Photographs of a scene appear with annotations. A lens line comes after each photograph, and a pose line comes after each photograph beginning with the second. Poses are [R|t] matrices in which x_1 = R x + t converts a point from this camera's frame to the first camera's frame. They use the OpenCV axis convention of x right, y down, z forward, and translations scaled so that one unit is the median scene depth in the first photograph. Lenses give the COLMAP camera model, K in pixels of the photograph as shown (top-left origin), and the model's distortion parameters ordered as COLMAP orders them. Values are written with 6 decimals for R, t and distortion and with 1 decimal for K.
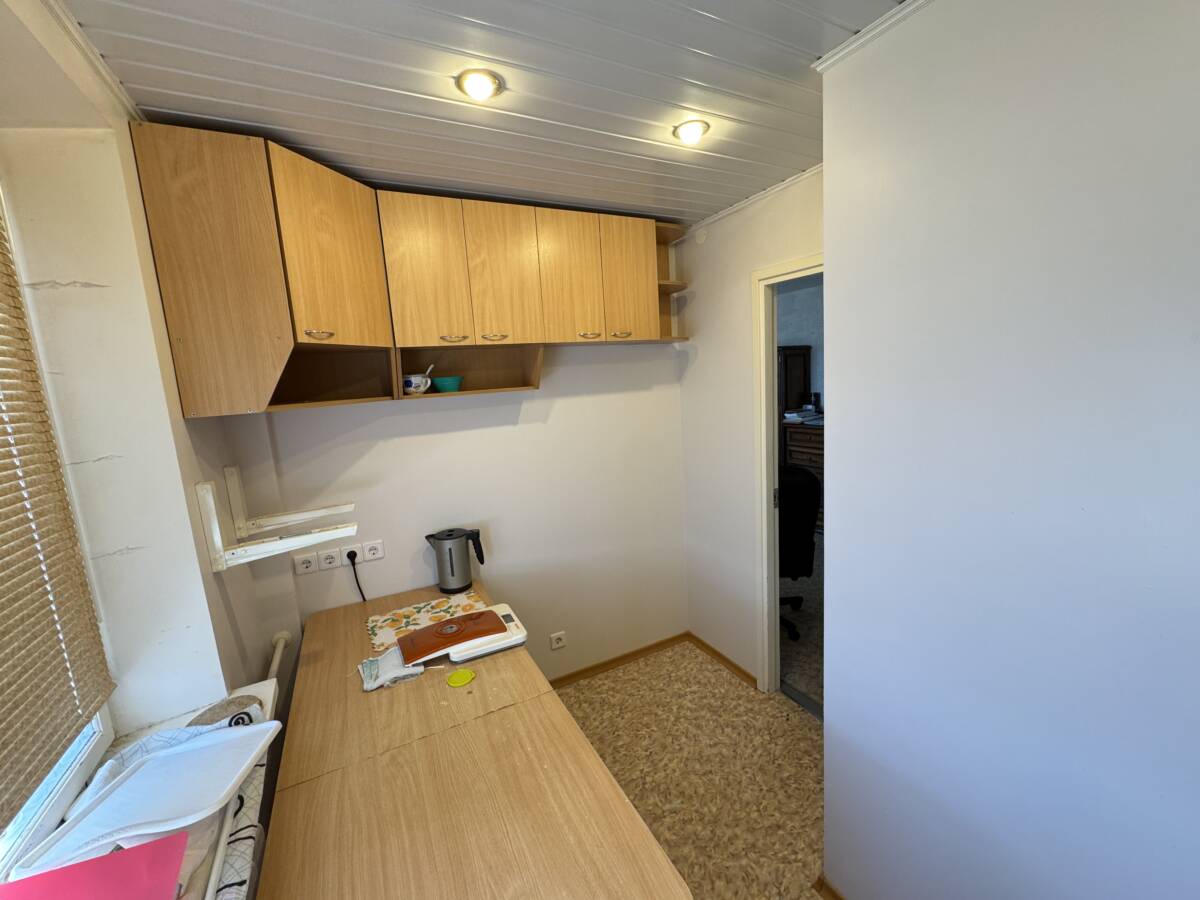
lens RADIAL K [[476.1, 0, 598.3], [0, 476.1, 445.9], [0, 0, 1]] dist [-0.002422, -0.000107]
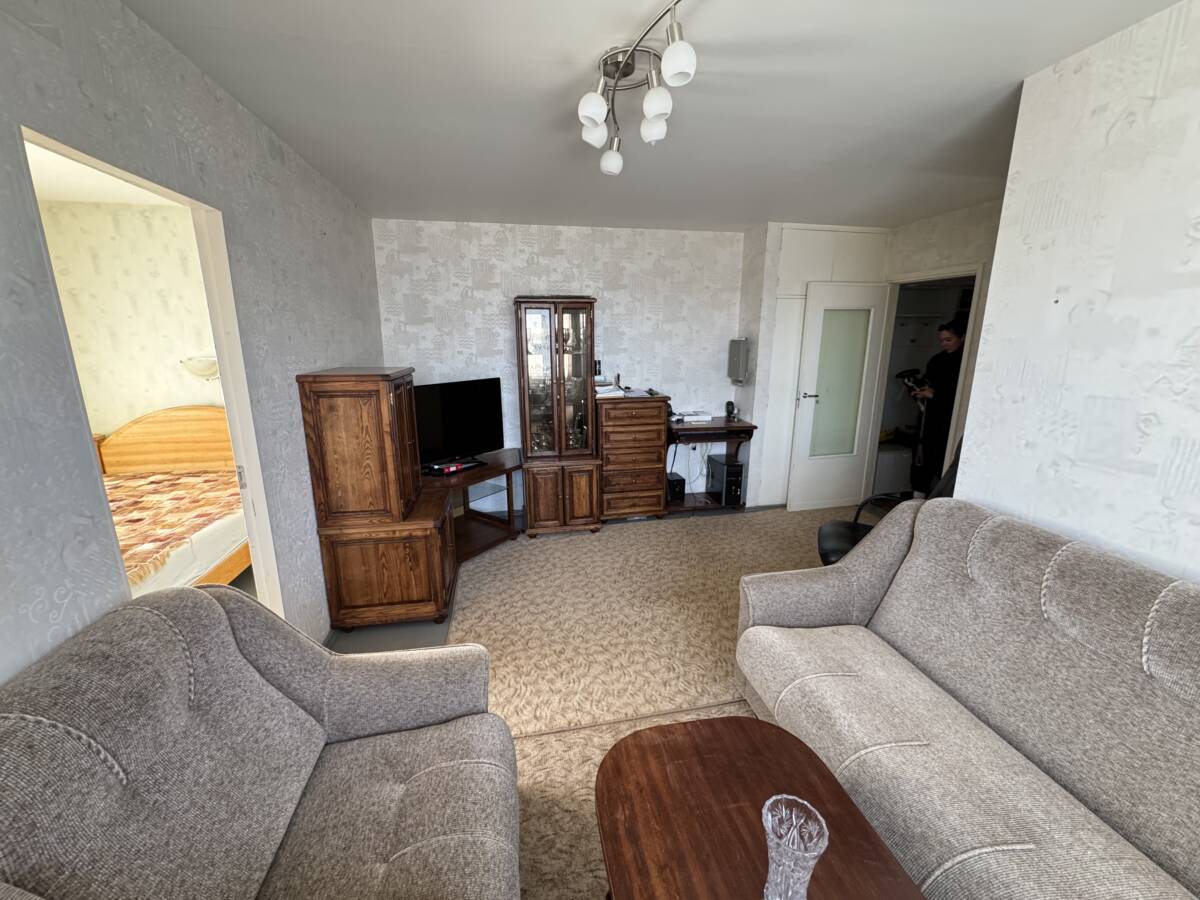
lens RADIAL K [[476.1, 0, 598.3], [0, 476.1, 445.9], [0, 0, 1]] dist [-0.002422, -0.000107]
pose [[0.289385, -0.180824, 0.939978, -0.363359], [0.115043, 0.981447, 0.153384, -0.092996], [-0.950274, 0.063751, 0.304819, 0.767778]]
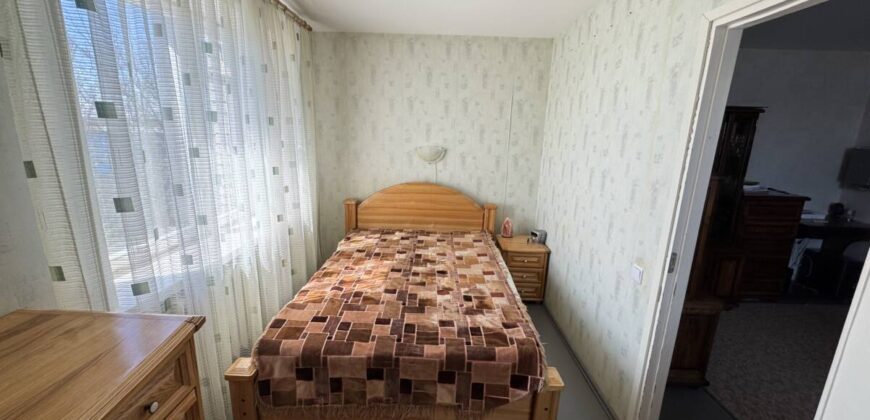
lens RADIAL K [[356.6, 0, 435.0], [0, 356.6, 210.0], [0, 0, 1]] dist [0.000104, -0.000085]
pose [[0.473306, -0.156194, 0.866940, -0.471997], [0.067864, 0.987695, 0.140900, -0.151461], [-0.878280, -0.007855, 0.478082, 1.147207]]
